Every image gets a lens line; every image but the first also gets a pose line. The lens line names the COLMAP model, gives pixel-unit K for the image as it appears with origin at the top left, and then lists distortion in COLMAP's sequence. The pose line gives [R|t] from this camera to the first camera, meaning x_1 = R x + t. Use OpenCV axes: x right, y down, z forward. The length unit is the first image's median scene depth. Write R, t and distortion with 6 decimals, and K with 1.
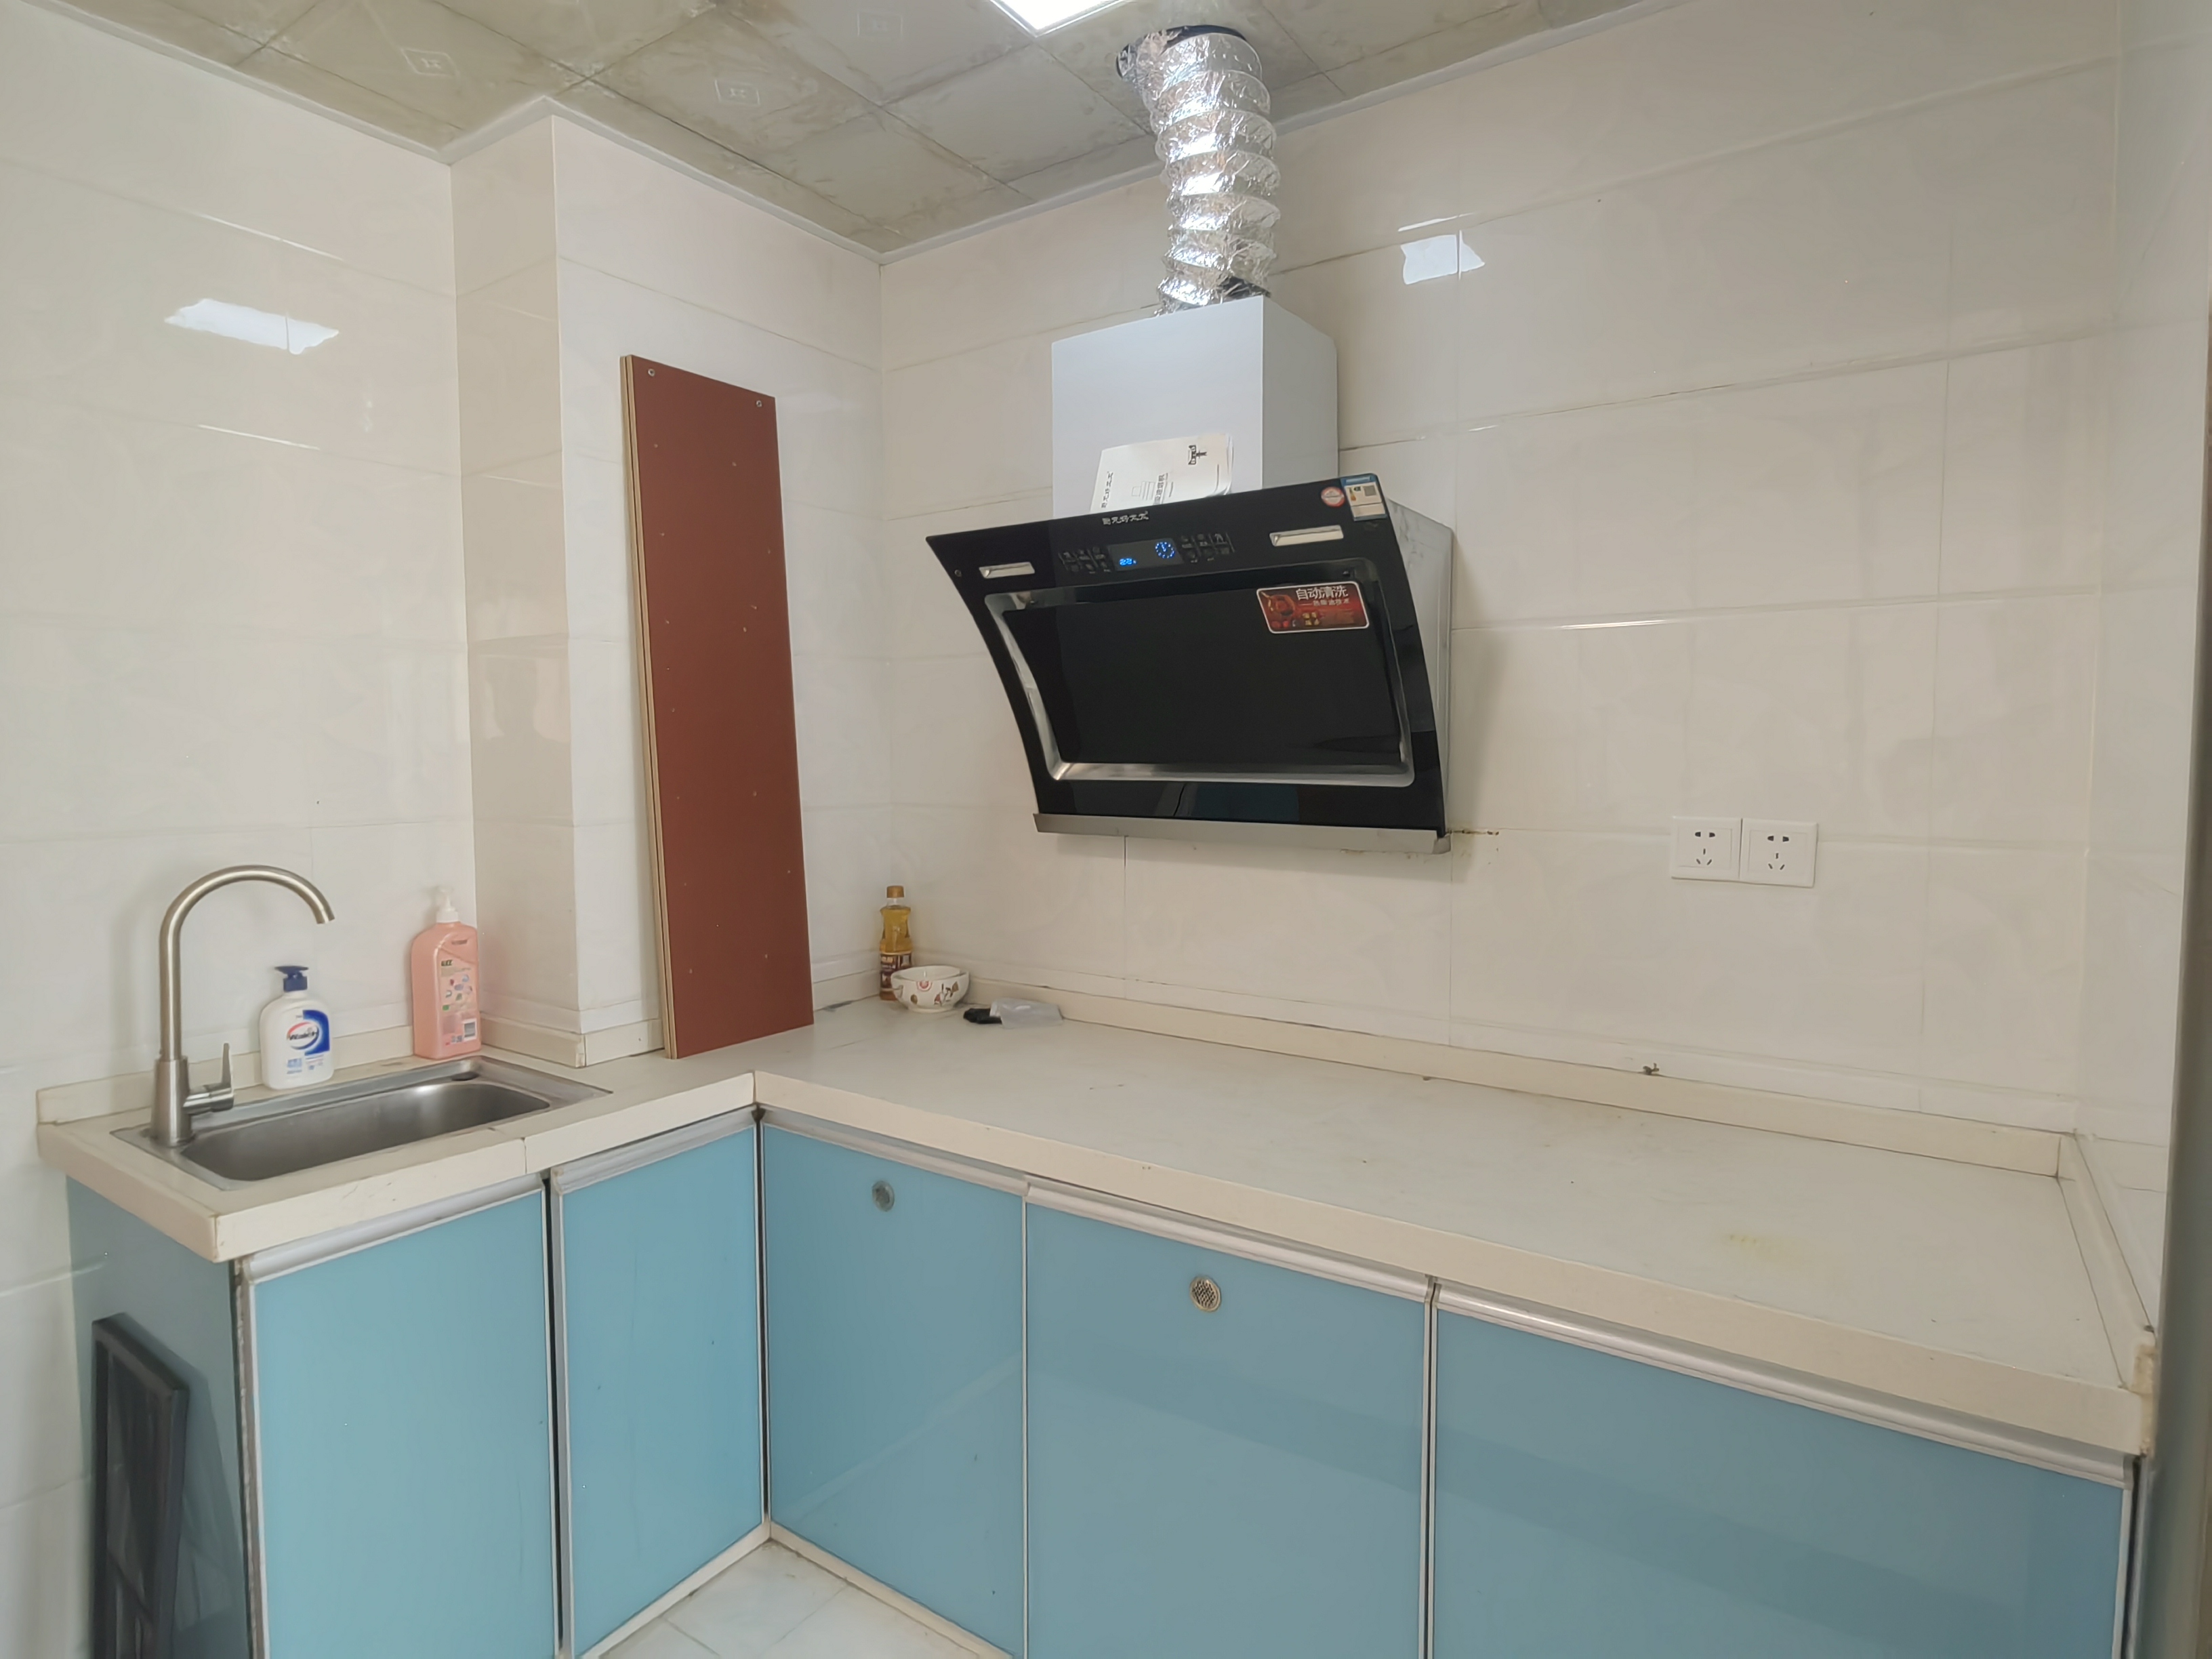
lens RADIAL K [[1180.2, 0, 1106.2], [0, 1180.2, 827.5], [0, 0, 1]] dist [-0.005597, -0.000553]
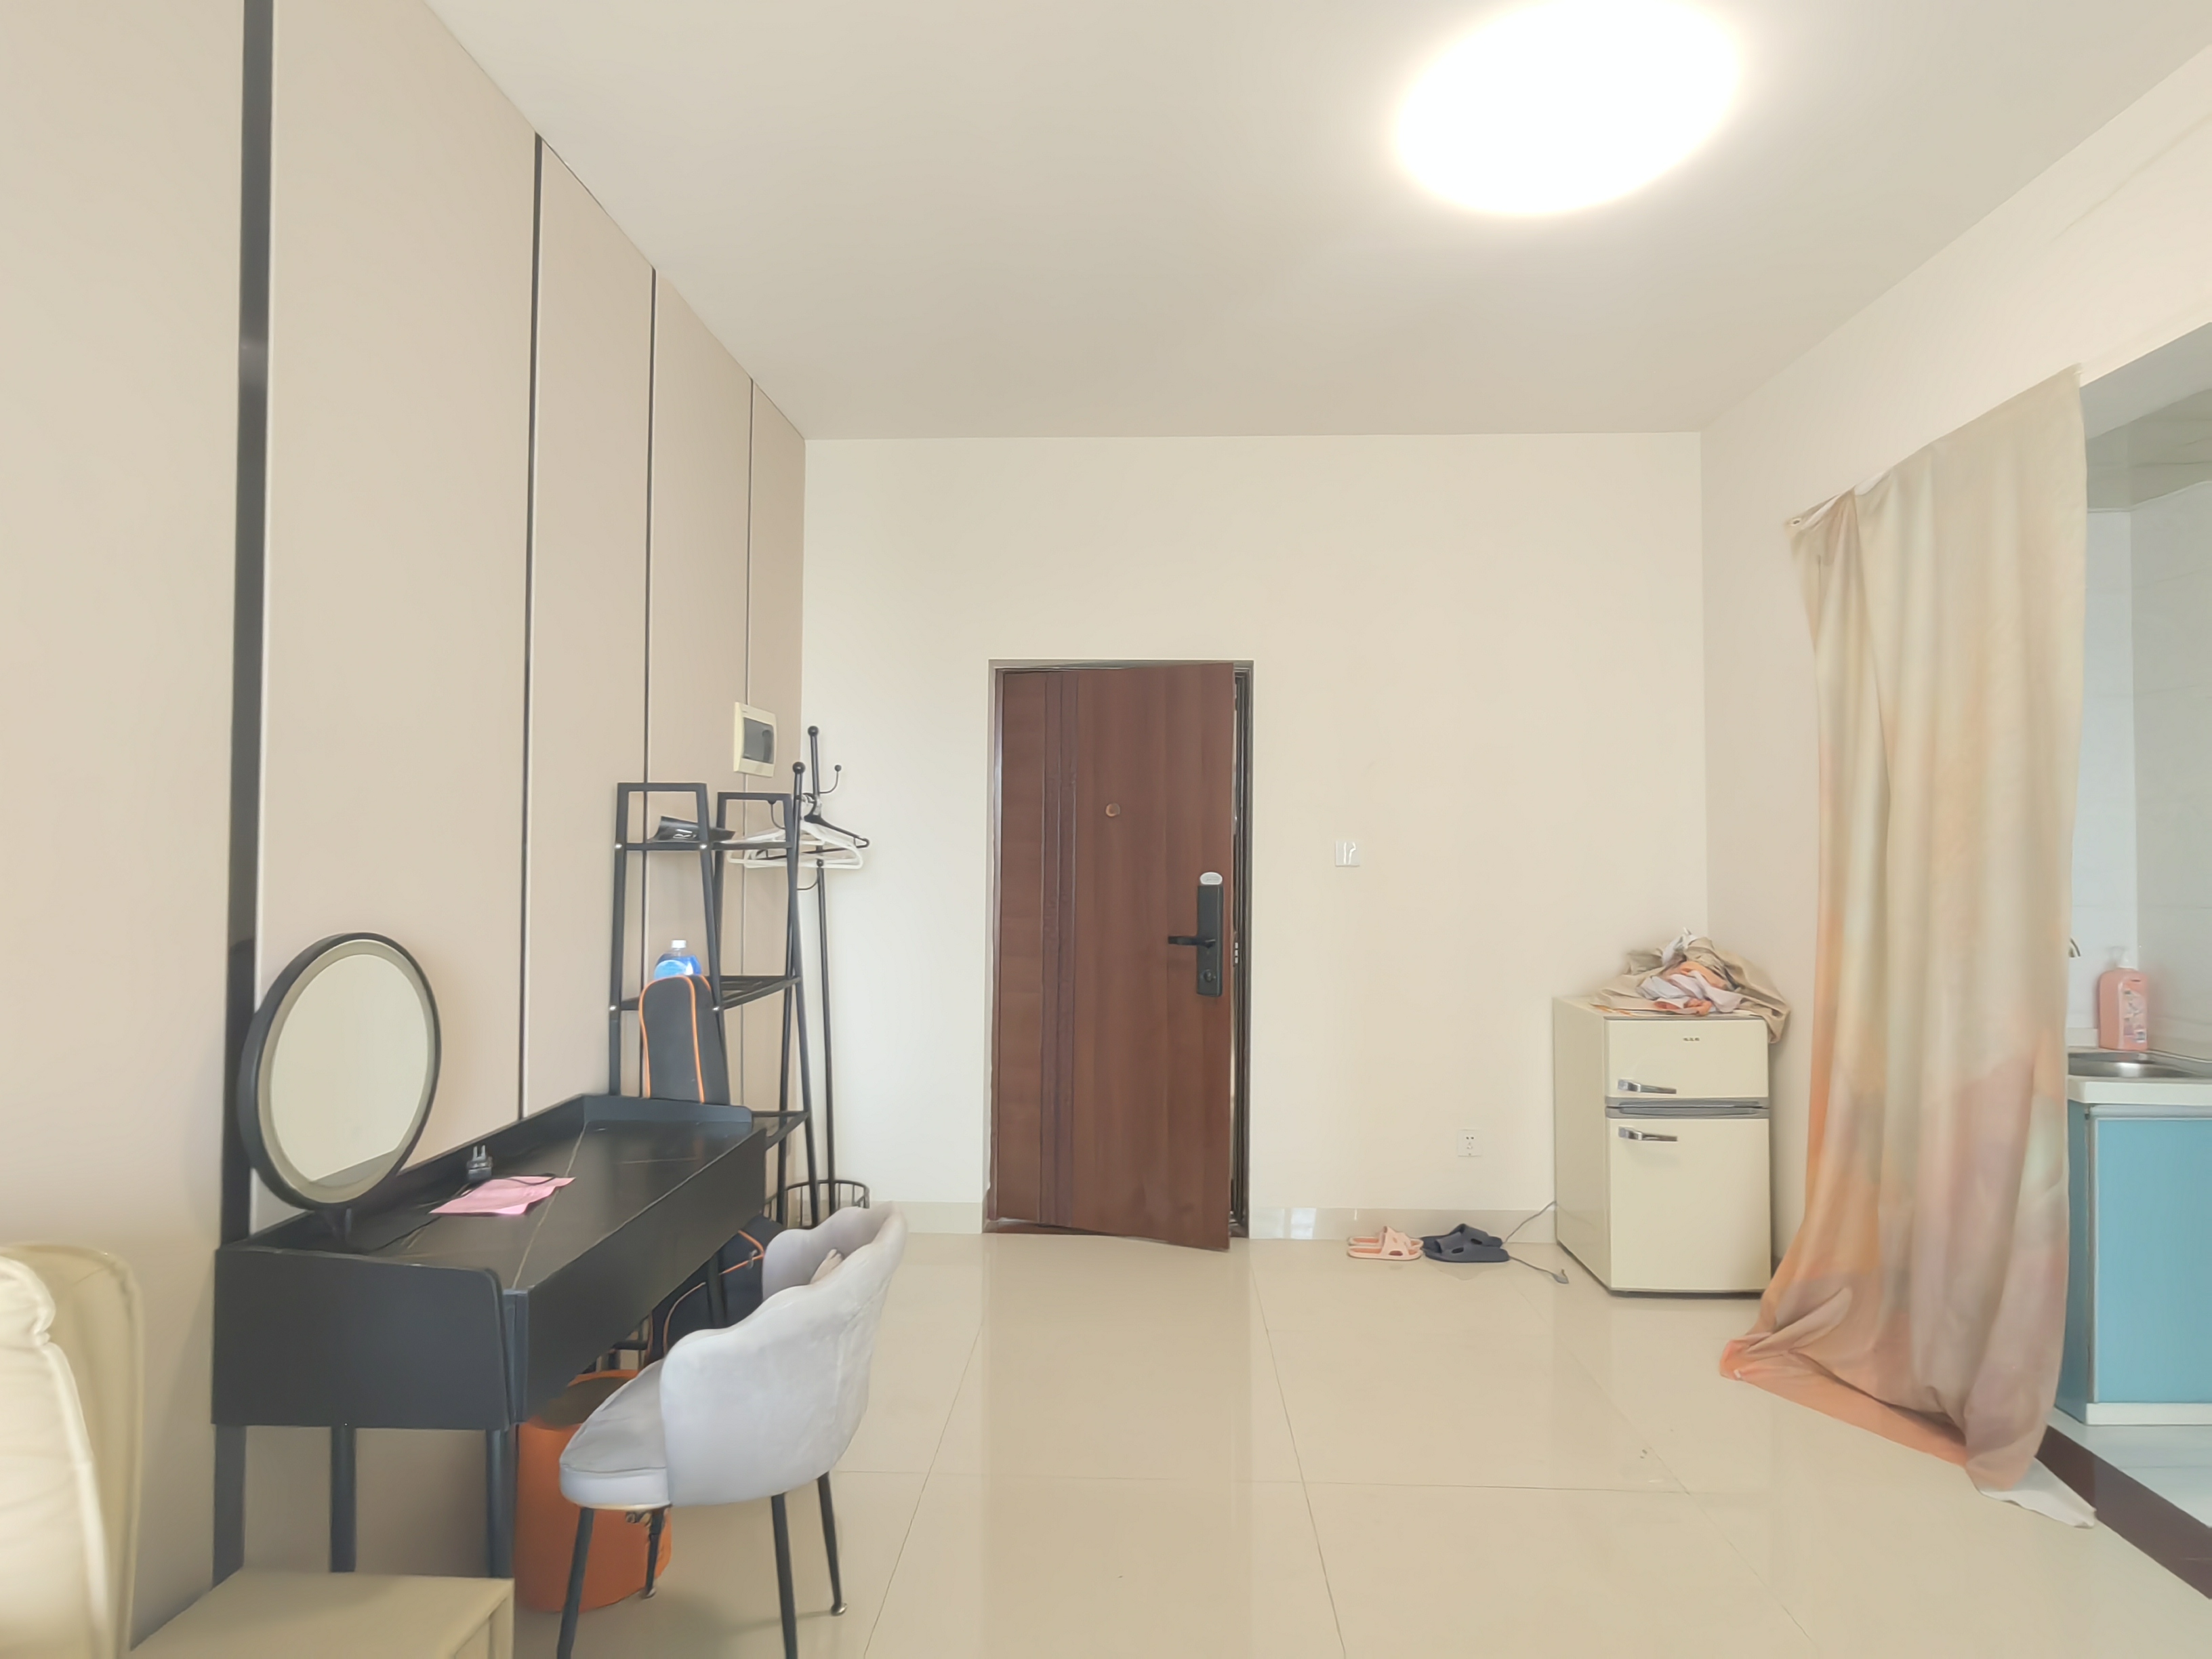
lens RADIAL K [[1180.2, 0, 1107.3], [0, 1180.2, 838.2], [0, 0, 1]] dist [-0.005597, -0.000553]
pose [[0.522358, -0.012263, -0.852638, 0.094540], [-0.054852, 0.997343, -0.047948, 0.056630], [0.850960, 0.071815, 0.520297, -1.063950]]
